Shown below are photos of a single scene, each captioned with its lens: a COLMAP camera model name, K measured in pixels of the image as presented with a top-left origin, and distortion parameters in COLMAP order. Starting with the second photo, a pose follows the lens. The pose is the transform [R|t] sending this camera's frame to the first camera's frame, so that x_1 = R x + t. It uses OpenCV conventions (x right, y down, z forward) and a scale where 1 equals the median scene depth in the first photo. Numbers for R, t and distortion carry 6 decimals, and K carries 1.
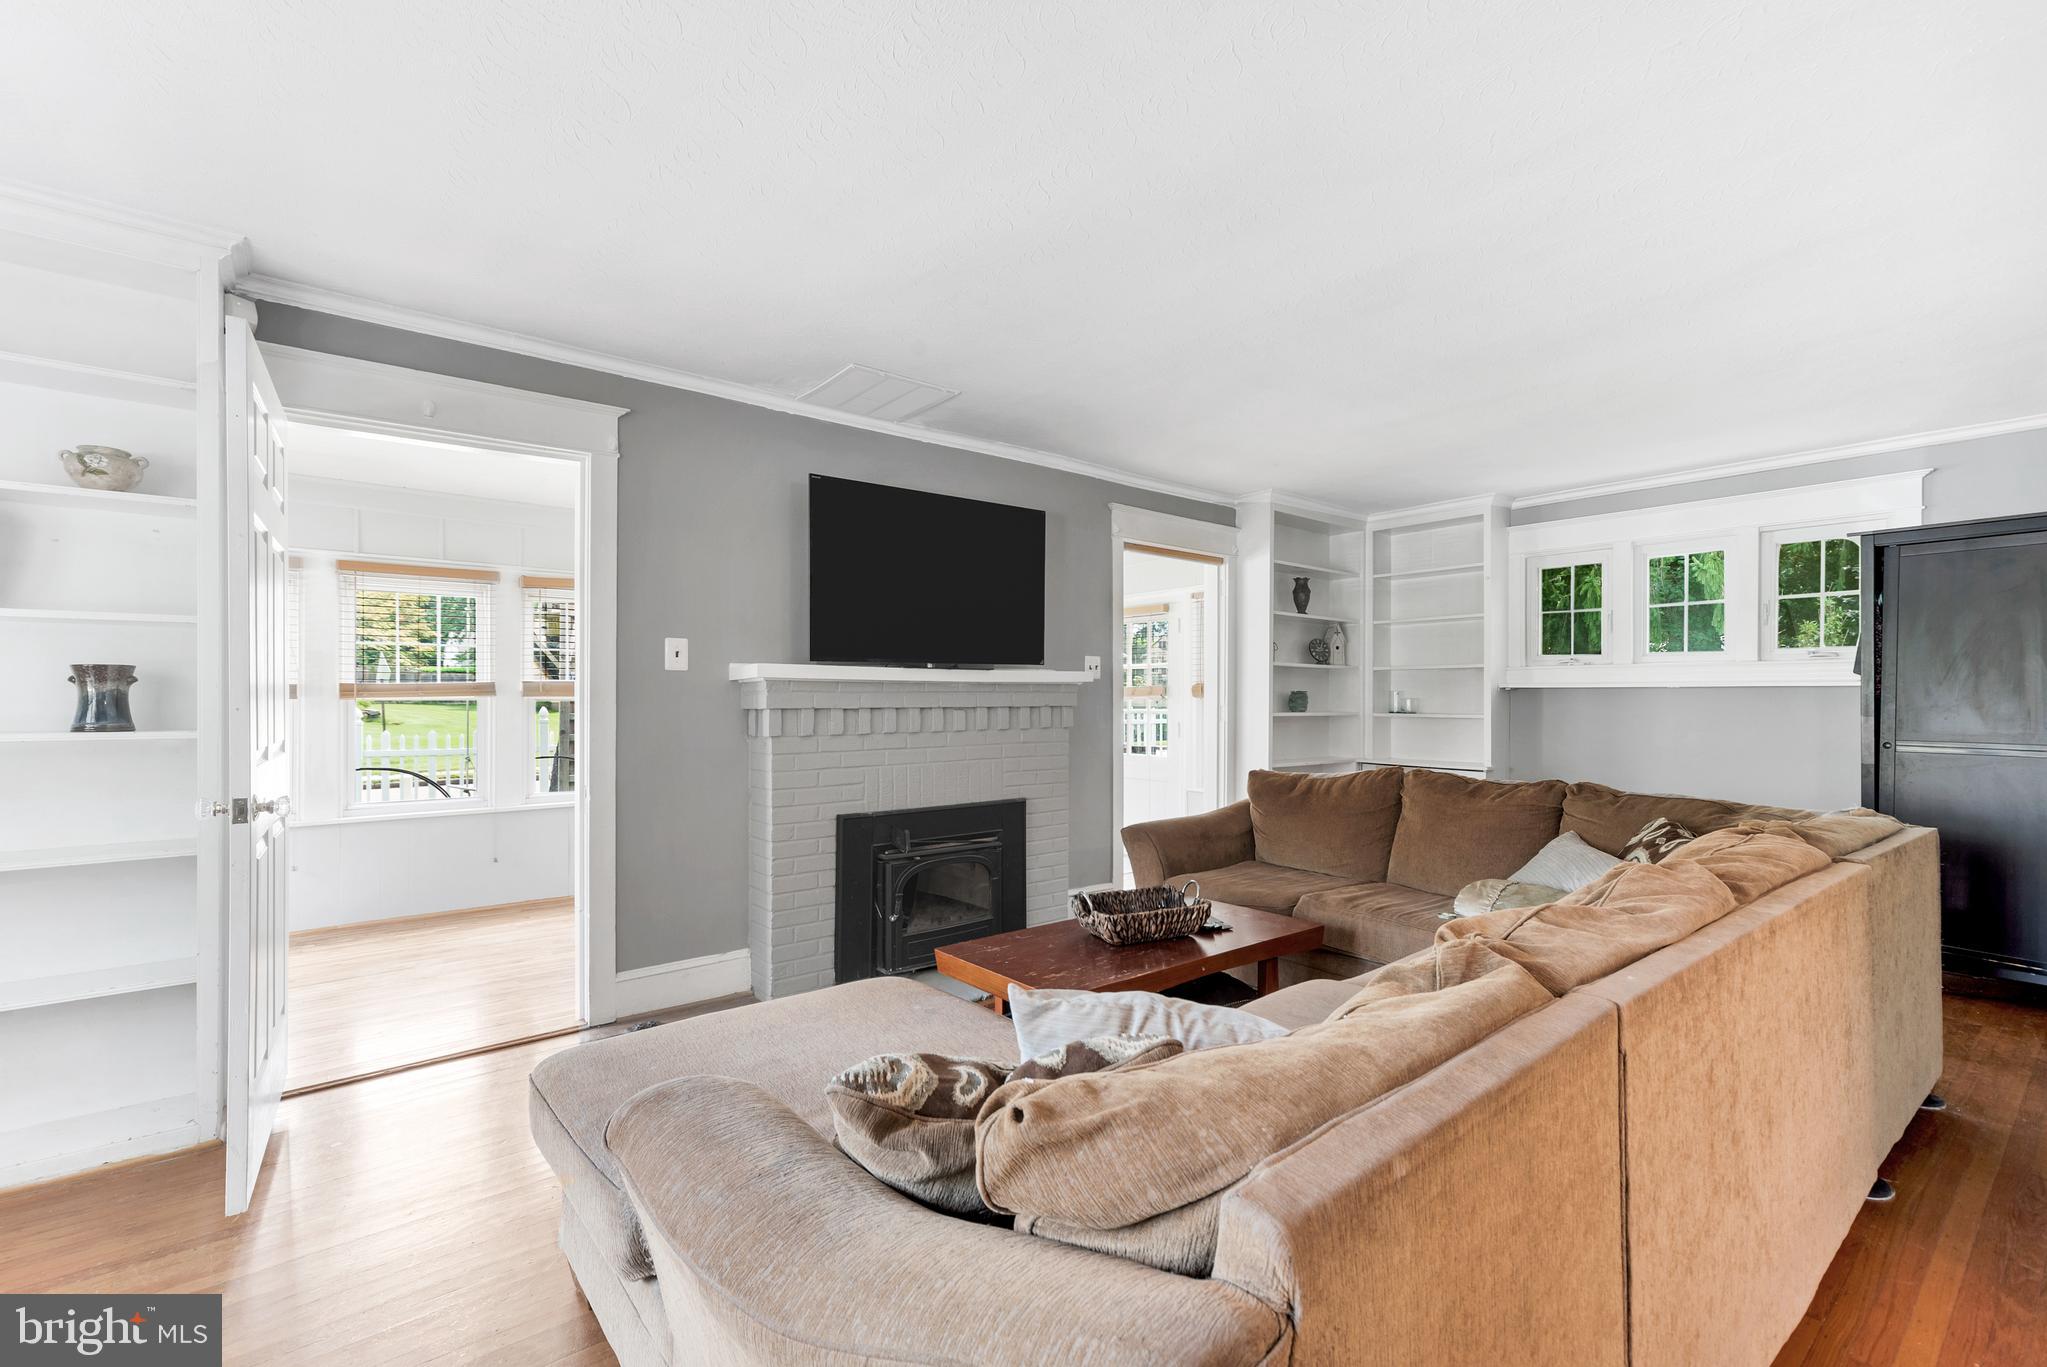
lens RADIAL K [[901.3, 0, 1021.2], [0, 901.3, 698.9], [0, 0, 1]] dist [-0.003149, 0.000375]
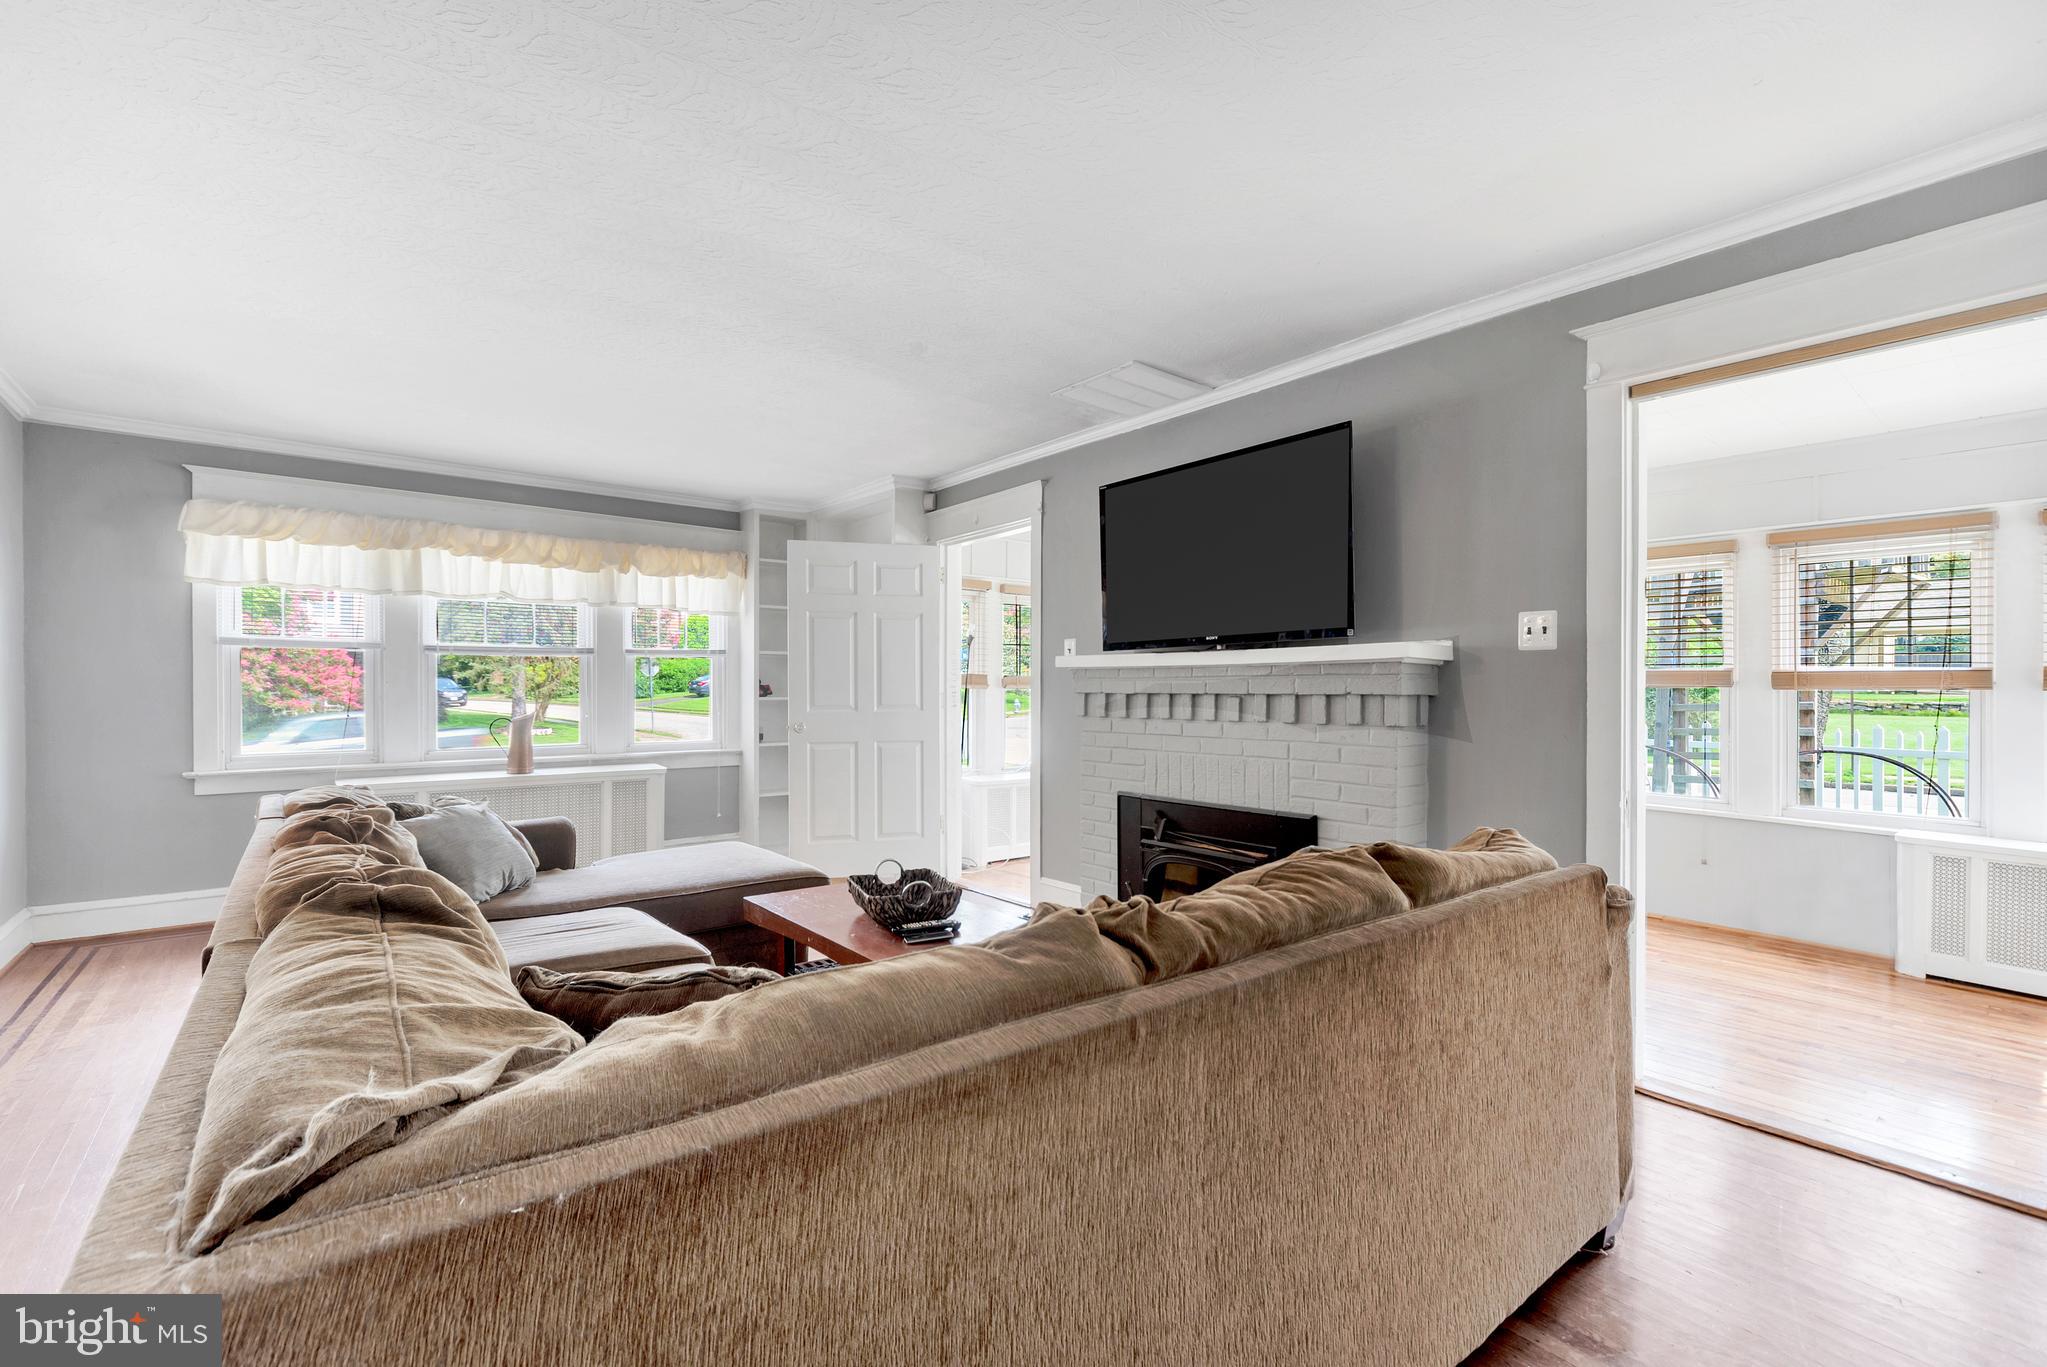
lens RADIAL K [[901.3, 0, 981.0], [0, 901.3, 682.5], [0, 0, 1]] dist [-0.003149, 0.000375]
pose [[-0.043980, -0.004254, -0.999023, 0.663462], [-0.000925, 0.999991, -0.004217, 0.001101], [0.999032, 0.000738, -0.043984, 0.658340]]
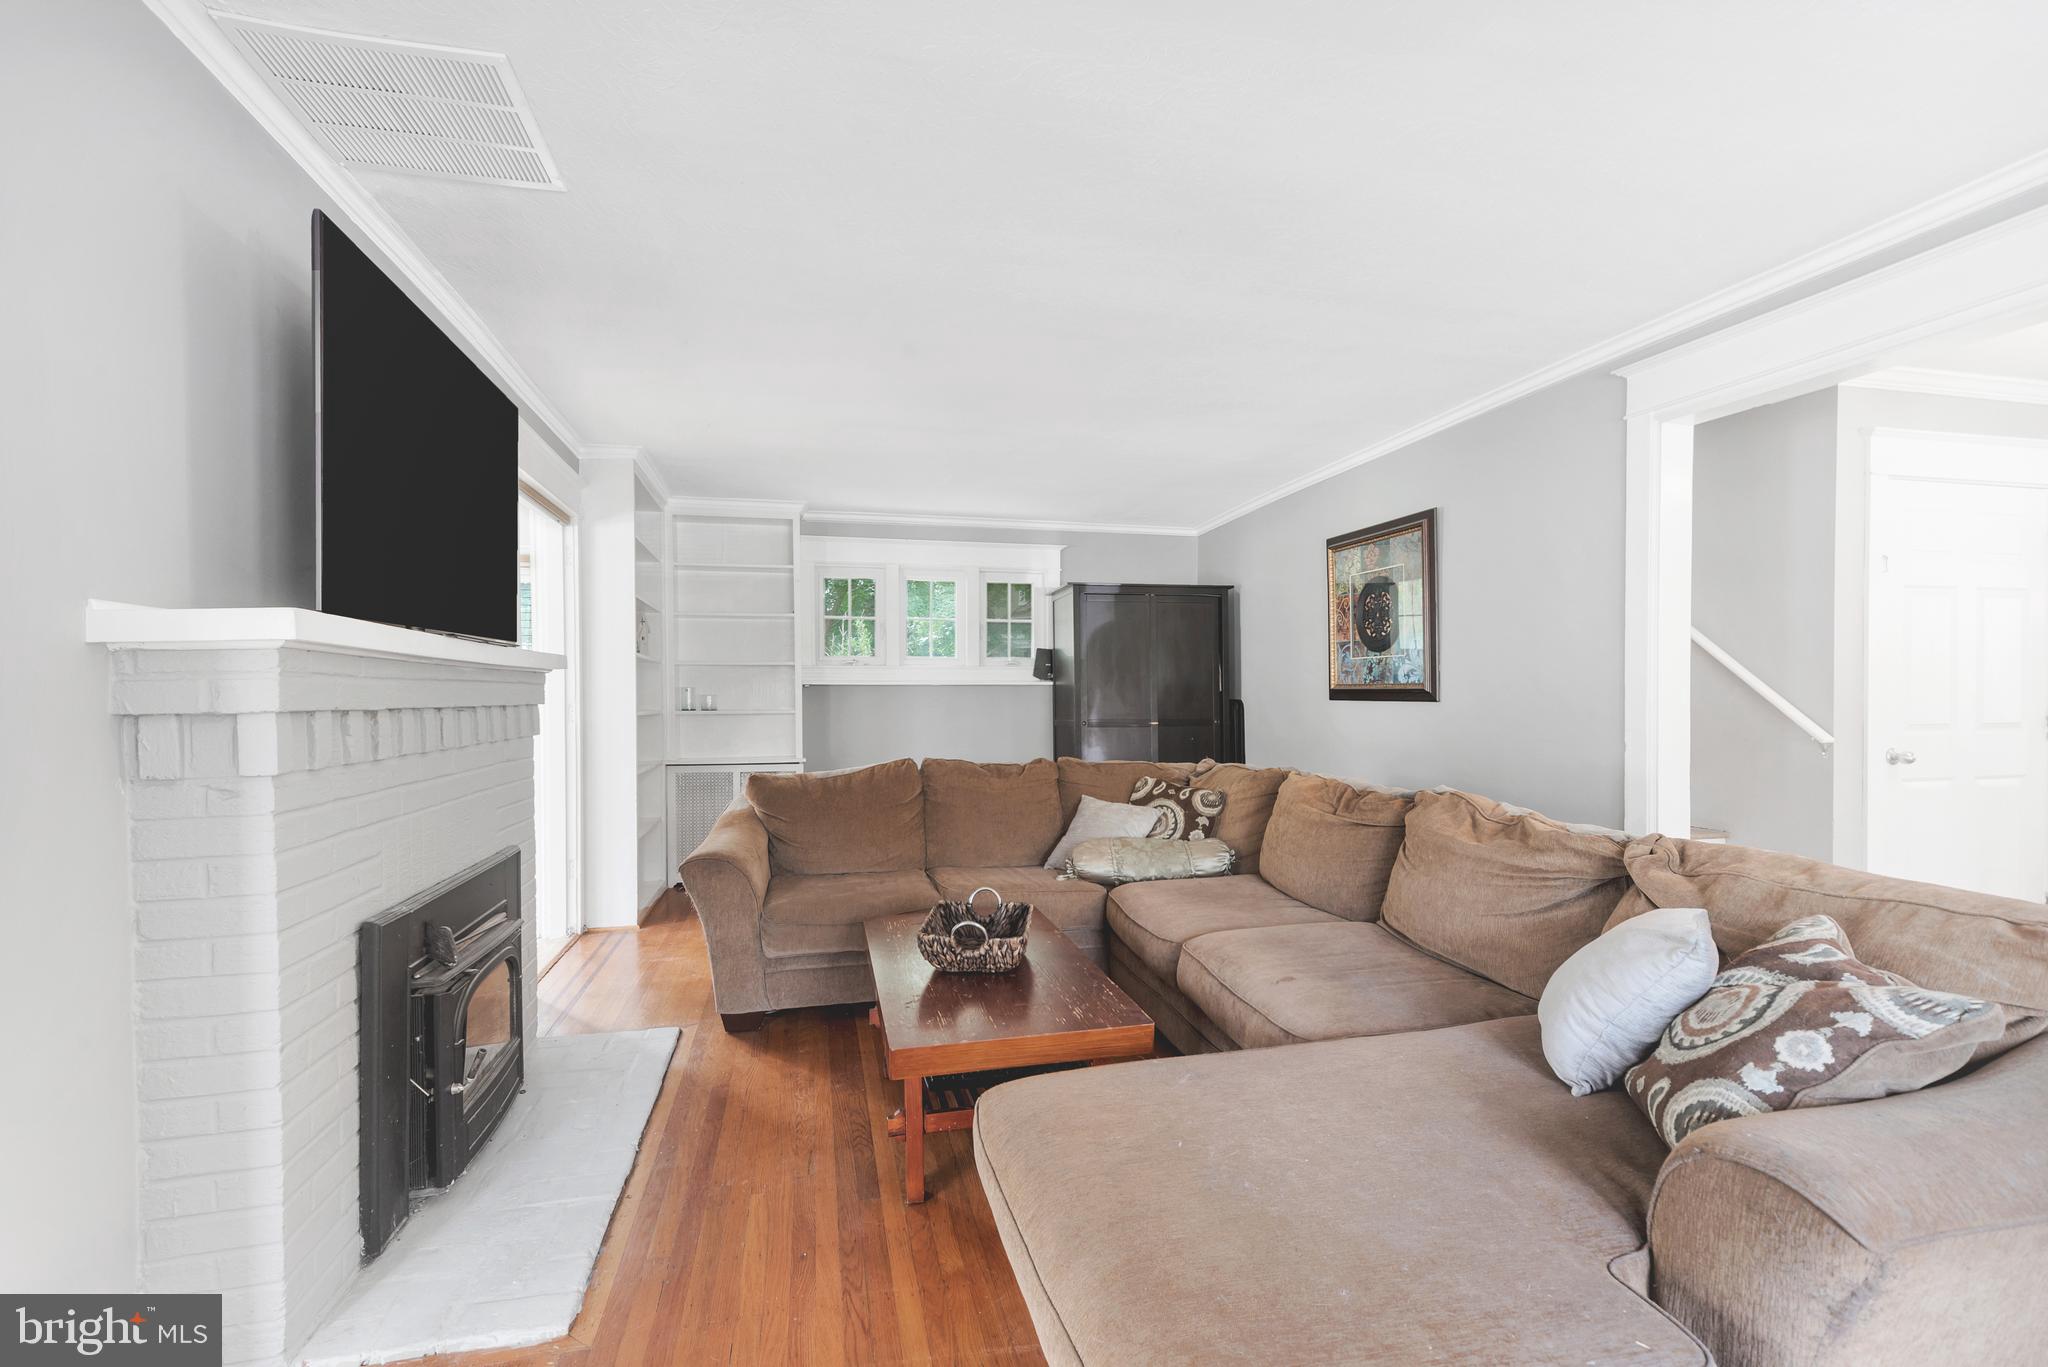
lens RADIAL K [[901.8, 0, 1018.8], [0, 901.8, 692.5], [0, 0, 1]] dist [-0.003149, 0.000375]
pose [[0.449016, 0.000337, 0.893524, -0.366607], [0.006323, 0.999974, -0.003555, 0.003557], [-0.893502, 0.007246, 0.449002, 0.338625]]
